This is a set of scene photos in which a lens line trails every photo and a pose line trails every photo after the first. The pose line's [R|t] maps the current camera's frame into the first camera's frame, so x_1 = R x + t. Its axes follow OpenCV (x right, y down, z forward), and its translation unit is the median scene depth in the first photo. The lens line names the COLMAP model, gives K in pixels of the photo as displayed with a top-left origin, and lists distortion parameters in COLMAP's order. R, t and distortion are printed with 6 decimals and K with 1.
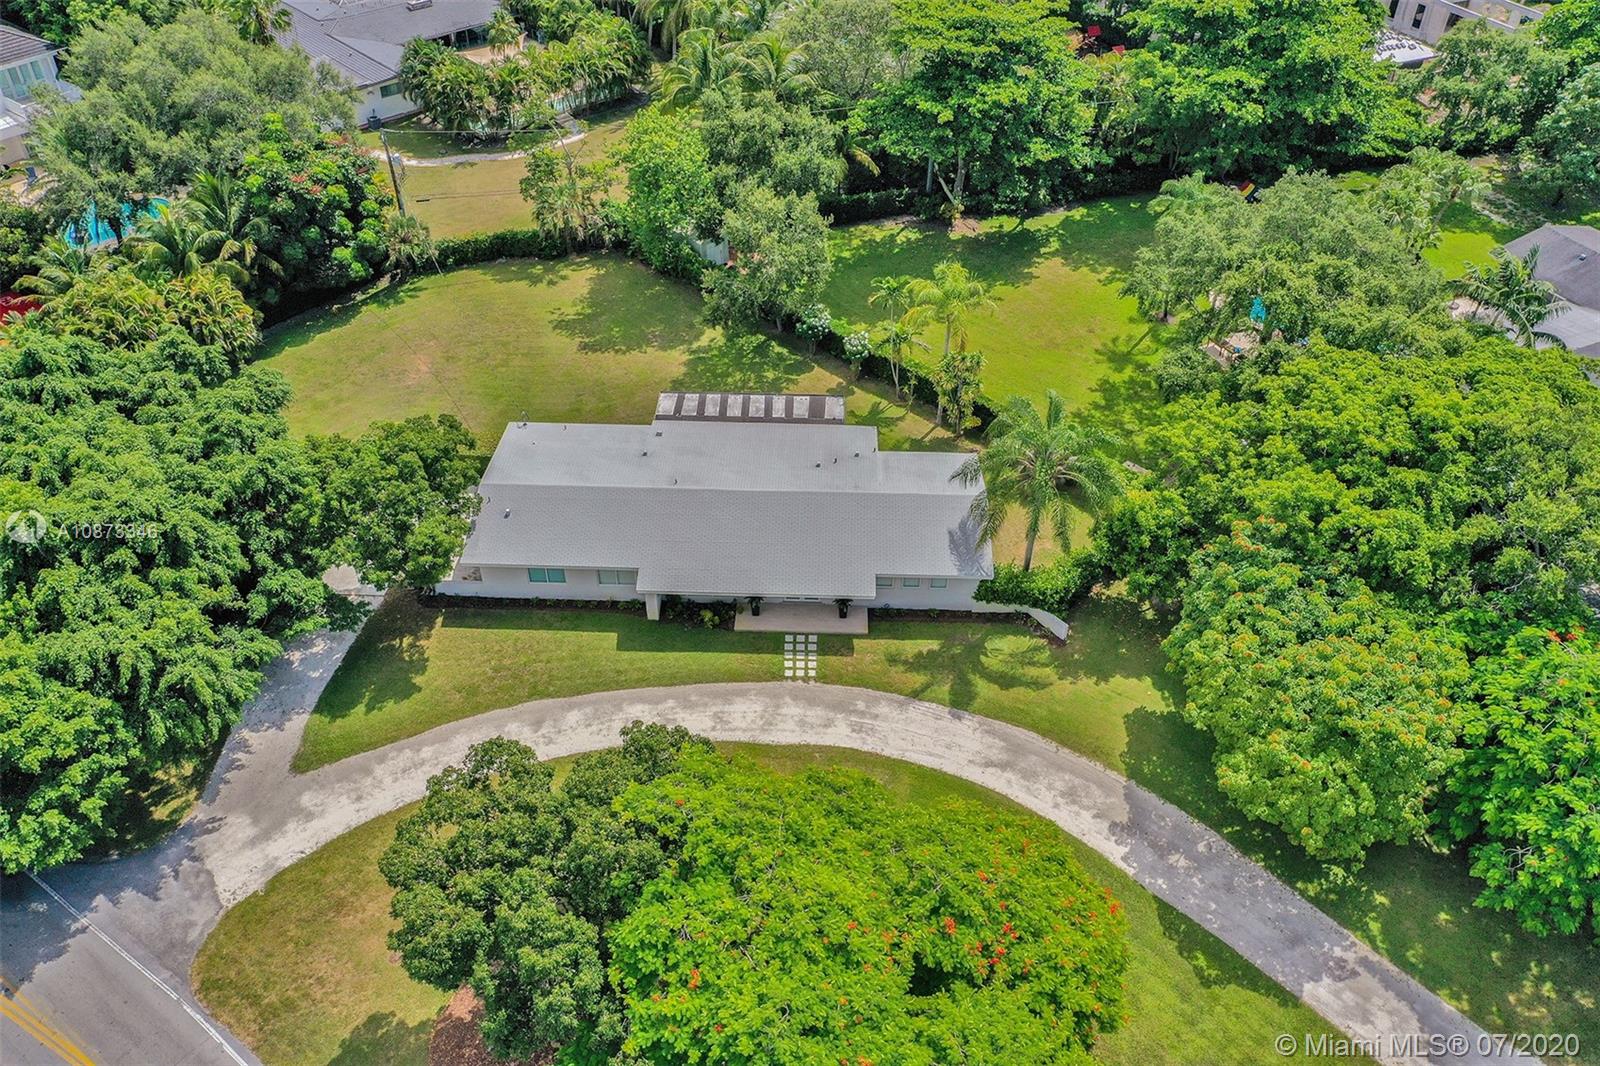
lens RADIAL K [[1250.8, 0, 800.0], [0, 1250.8, 533.0], [0, 0, 1]] dist [-0.000487, -0.001969]
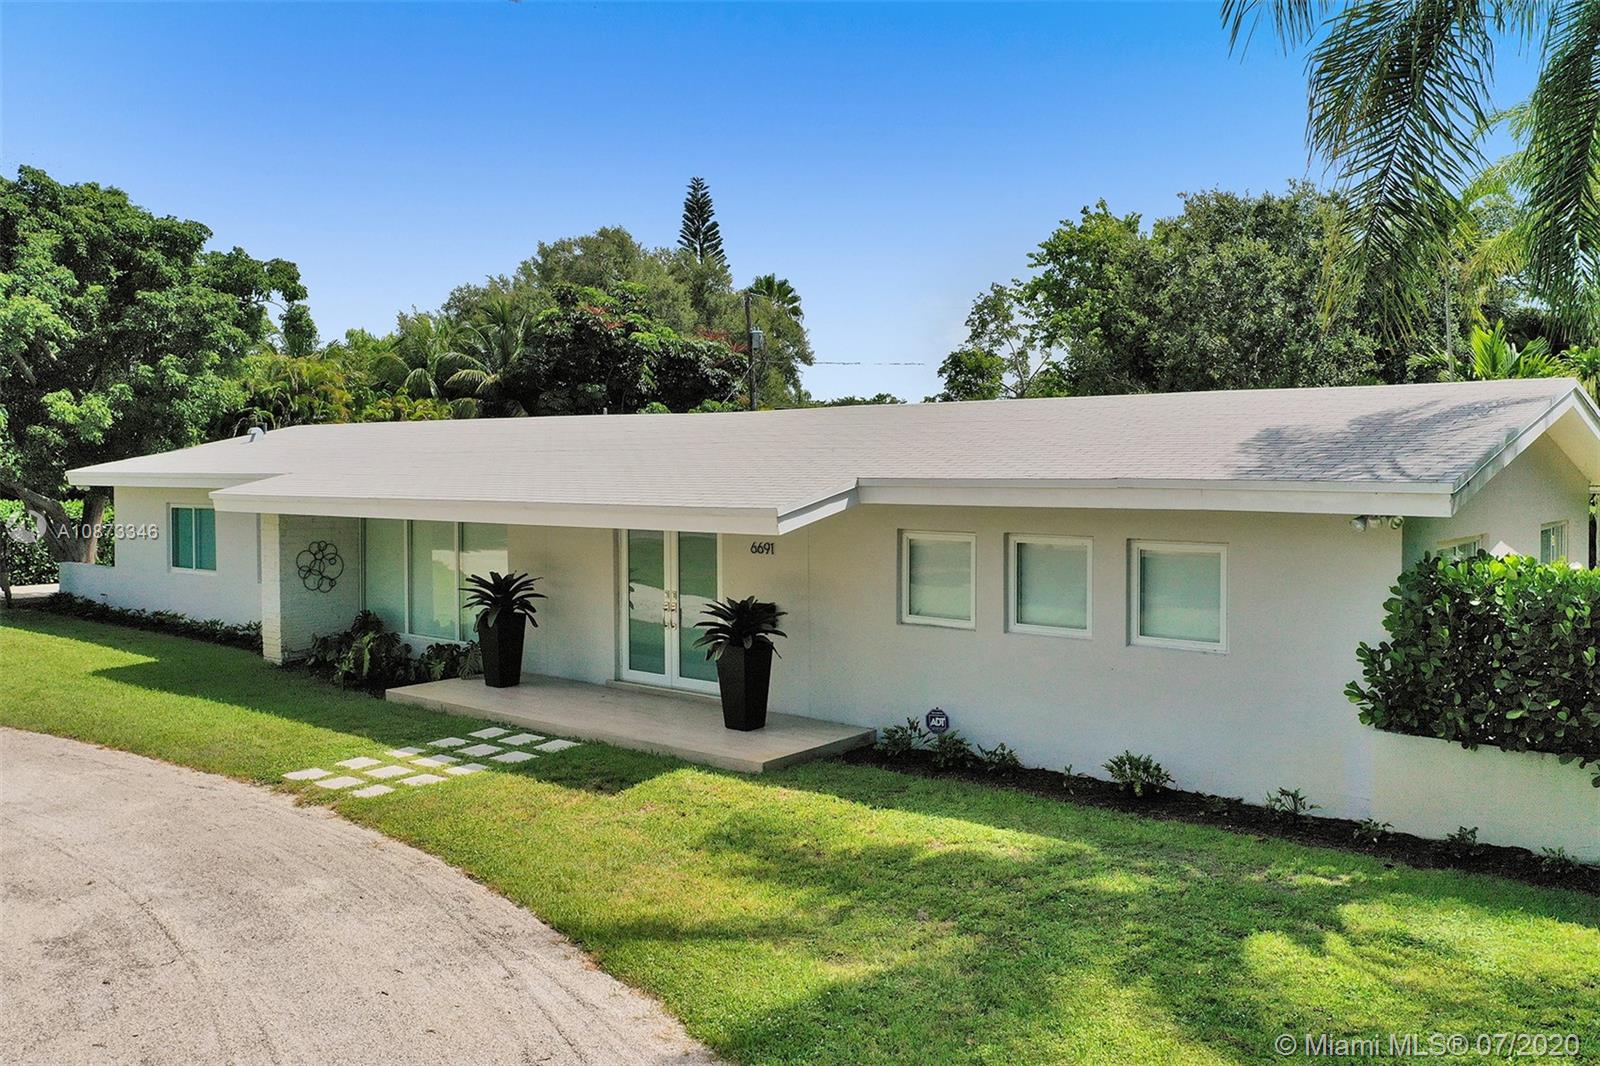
lens RADIAL K [[1312.0, 0, 800.0], [0, 1312.0, 533.0], [0, 0, 1]] dist [-0.008888, -0.003097]
pose [[0.783350, 0.023297, -0.621144, 0.189551], [-0.391542, 0.794614, -0.463986, 0.146471], [0.482760, 0.606667, 0.631583, 0.853970]]
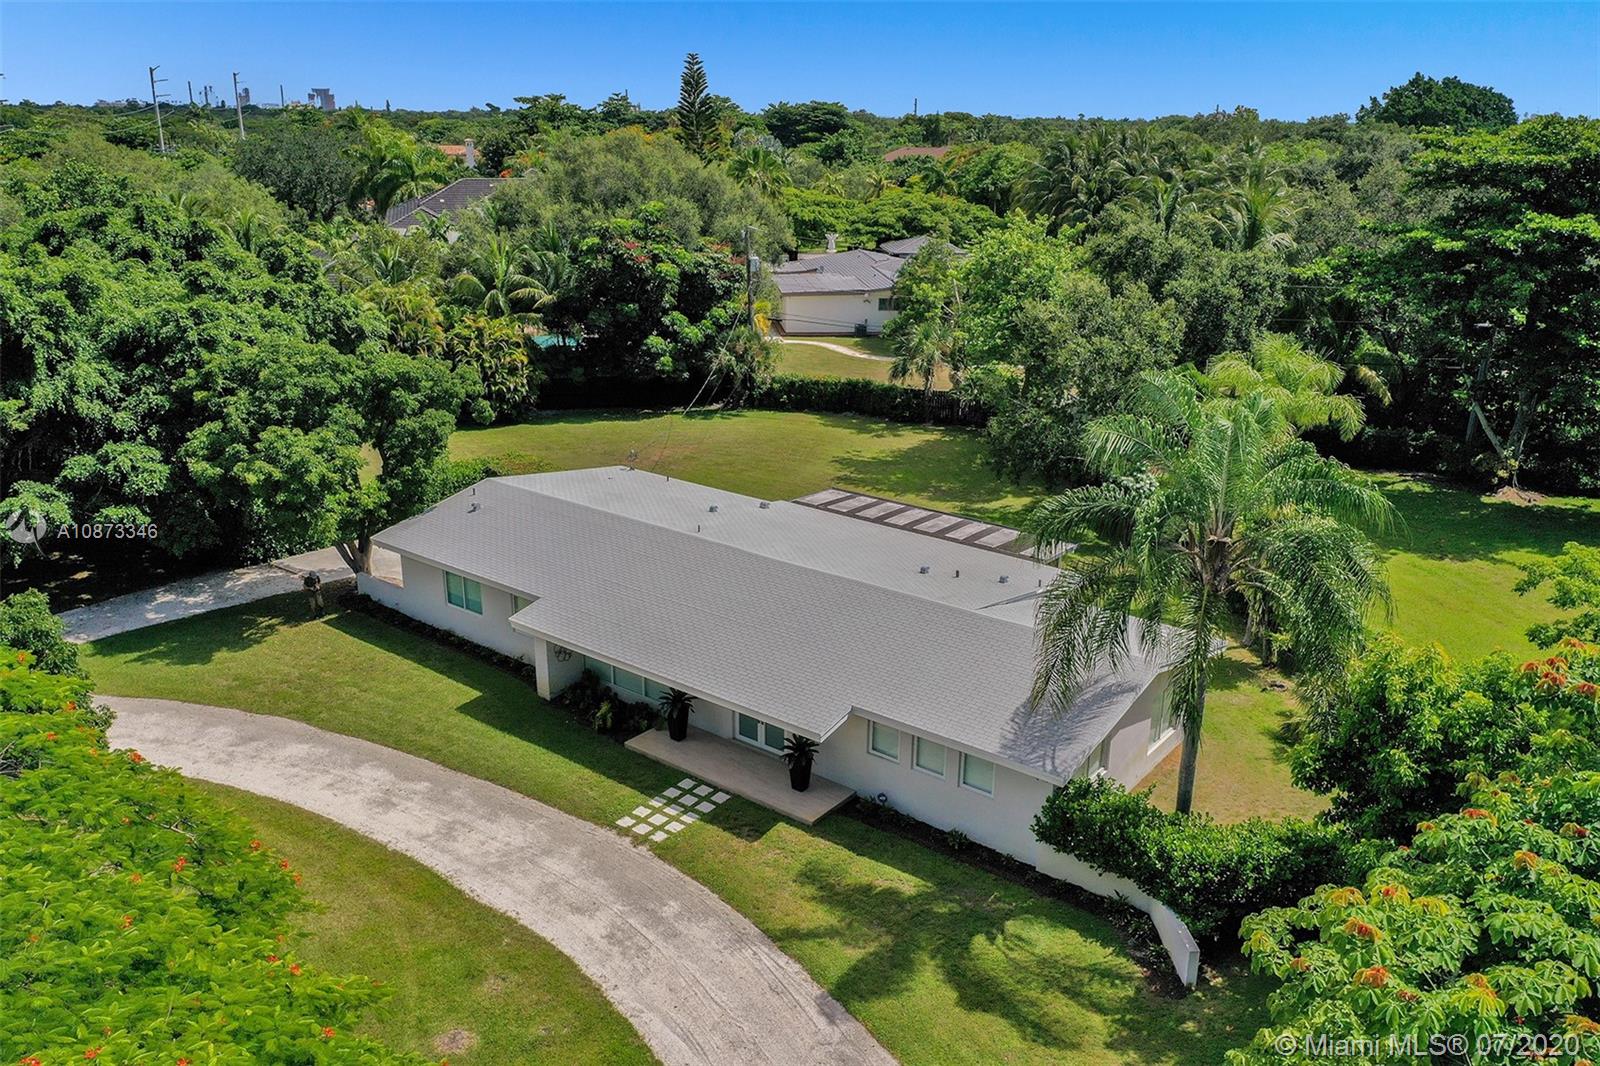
lens RADIAL K [[1250.8, 0, 800.0], [0, 1250.8, 533.0], [0, 0, 1]] dist [-0.000487, -0.001969]
pose [[0.802853, 0.184535, -0.566898, 0.314427], [-0.385686, 0.885866, -0.257853, 0.109014], [0.454613, 0.425663, 0.782393, 0.561182]]
